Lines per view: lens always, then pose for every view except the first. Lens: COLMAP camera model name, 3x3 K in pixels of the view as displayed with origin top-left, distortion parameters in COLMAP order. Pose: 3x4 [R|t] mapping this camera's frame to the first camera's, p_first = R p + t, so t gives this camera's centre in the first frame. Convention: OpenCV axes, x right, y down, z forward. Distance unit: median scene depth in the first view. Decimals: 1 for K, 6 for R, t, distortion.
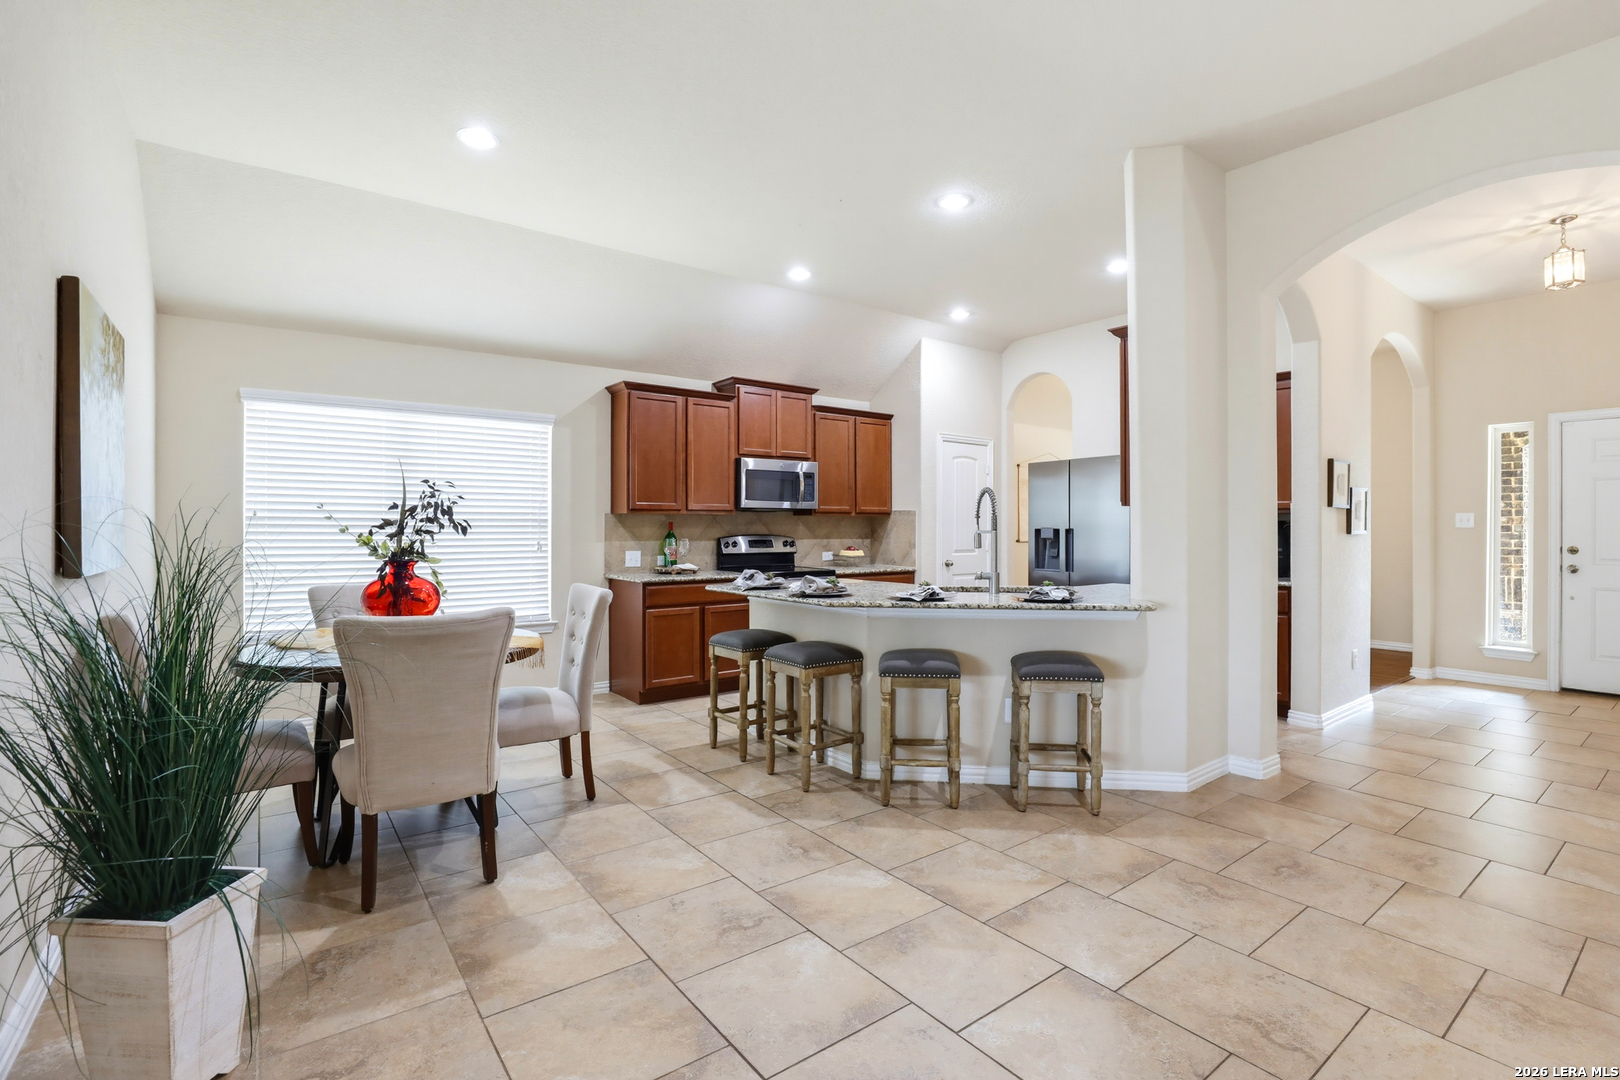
lens RADIAL K [[750.0, 0, 821.2], [0, 750.0, 528.9], [0, 0, 1]] dist [-0.028897, 0.003701]
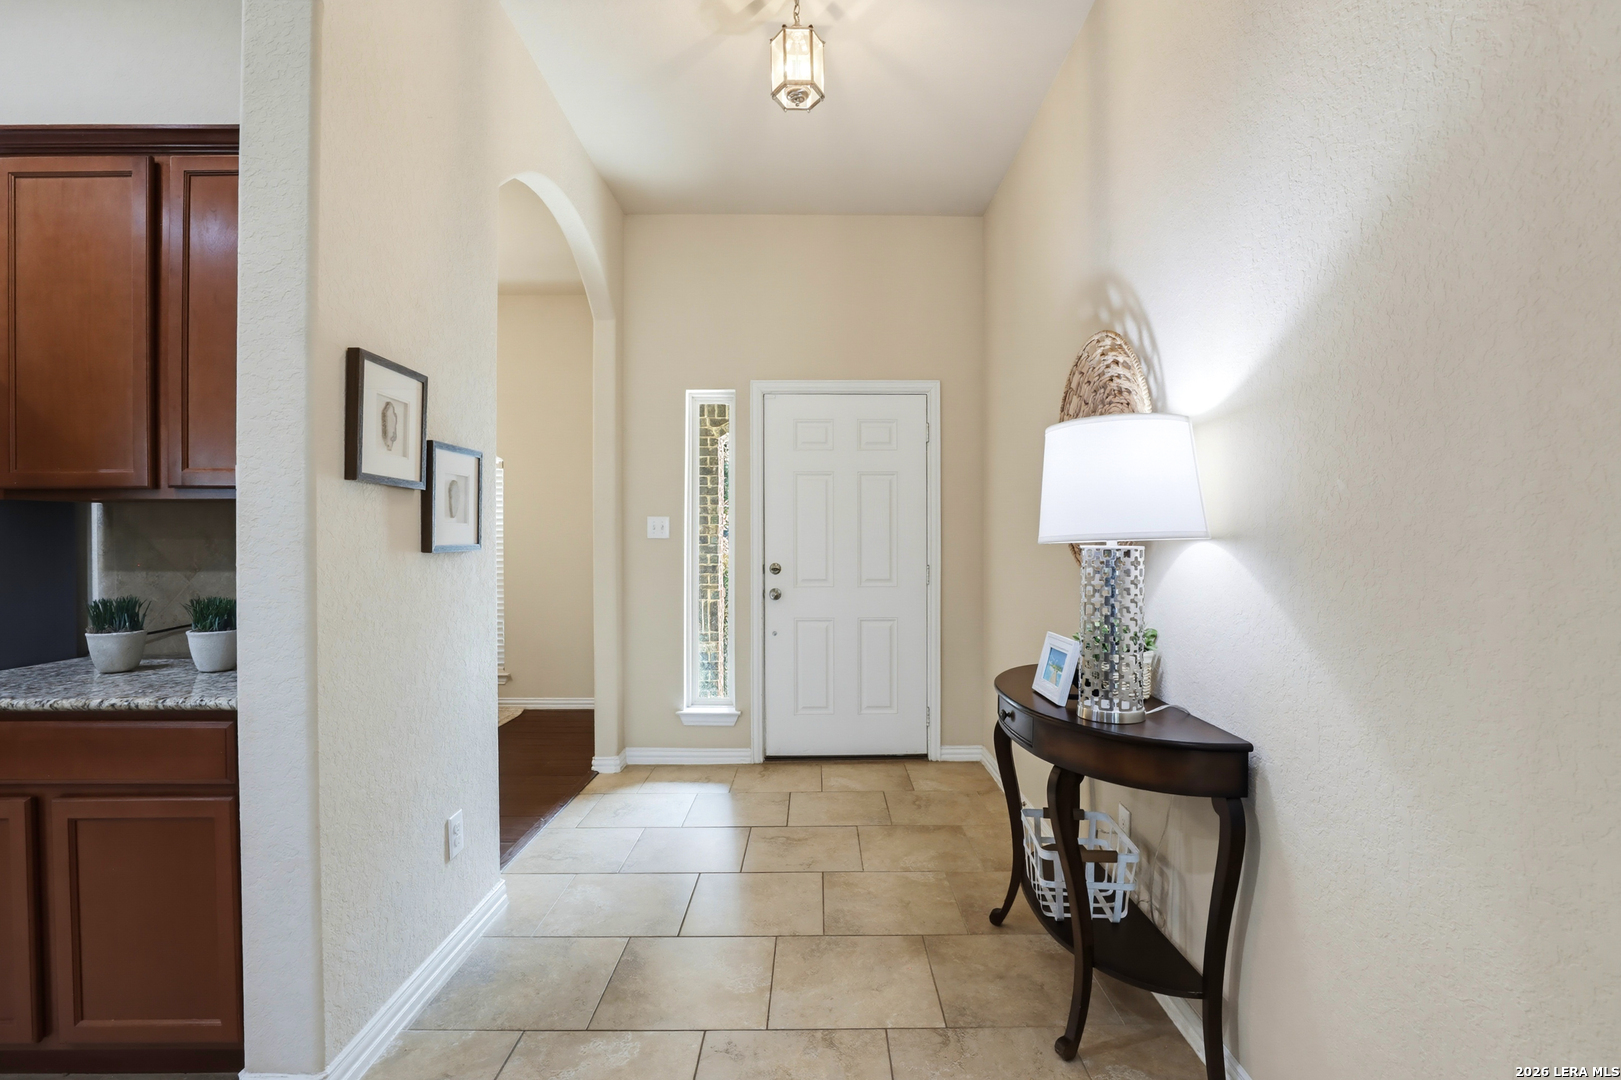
lens RADIAL K [[750.5, 0, 817.9], [0, 750.5, 539.6], [0, 0, 1]] dist [-0.028897, 0.003701]
pose [[0.609811, -0.000841, 0.792547, 0.409252], [0.003565, 0.999992, -0.001681, 0.001079], [-0.792539, 0.003850, 0.609809, 0.453325]]
